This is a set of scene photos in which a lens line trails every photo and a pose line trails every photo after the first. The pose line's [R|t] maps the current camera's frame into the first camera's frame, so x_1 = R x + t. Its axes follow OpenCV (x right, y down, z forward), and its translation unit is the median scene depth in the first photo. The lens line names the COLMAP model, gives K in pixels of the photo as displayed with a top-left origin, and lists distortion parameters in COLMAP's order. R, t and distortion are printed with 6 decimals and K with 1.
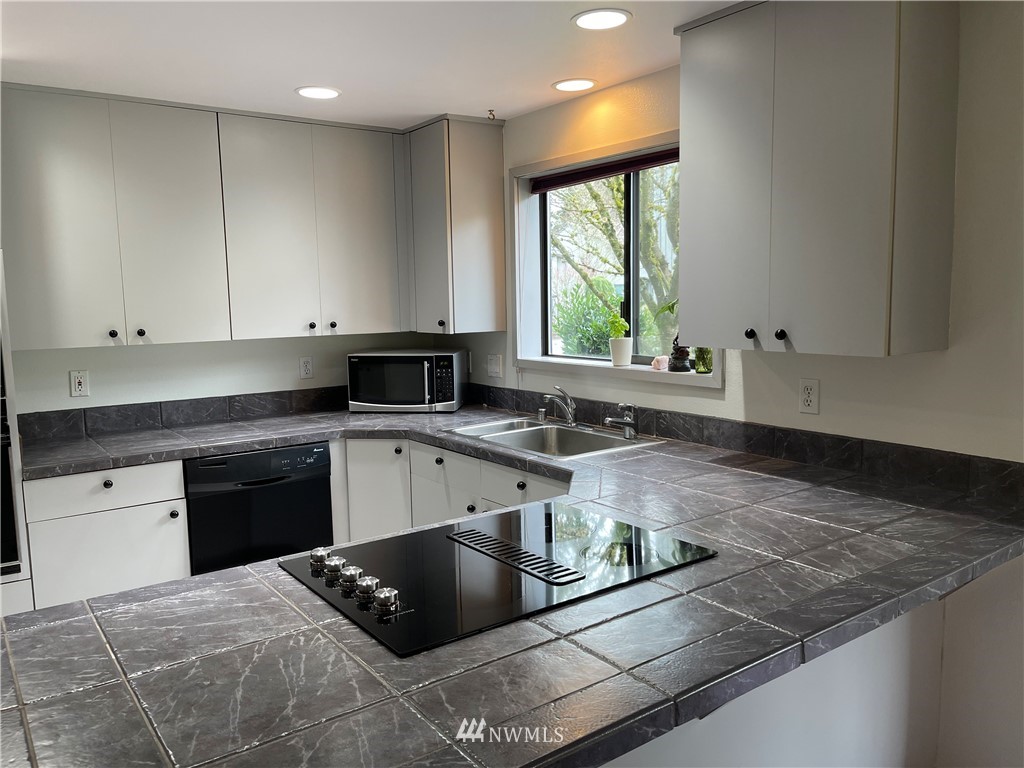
lens RADIAL K [[776.6, 0, 512.0], [0, 776.6, 384.0], [0, 0, 1]] dist [0.074662, -0.126234]
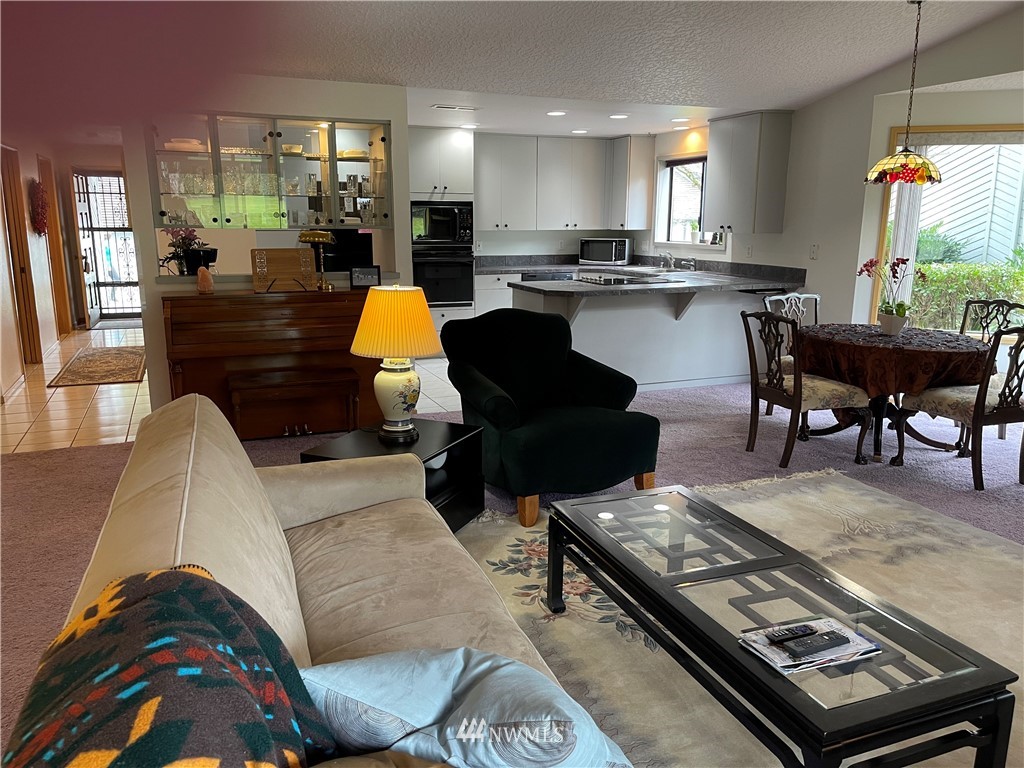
lens RADIAL K [[776.6, 0, 512.0], [0, 776.6, 384.0], [0, 0, 1]] dist [0.074662, -0.126234]
pose [[0.971224, 0.069735, -0.227731, 0.155740], [-0.046620, 0.993342, 0.105350, 0.164693], [0.233561, -0.091702, 0.968008, -1.389306]]
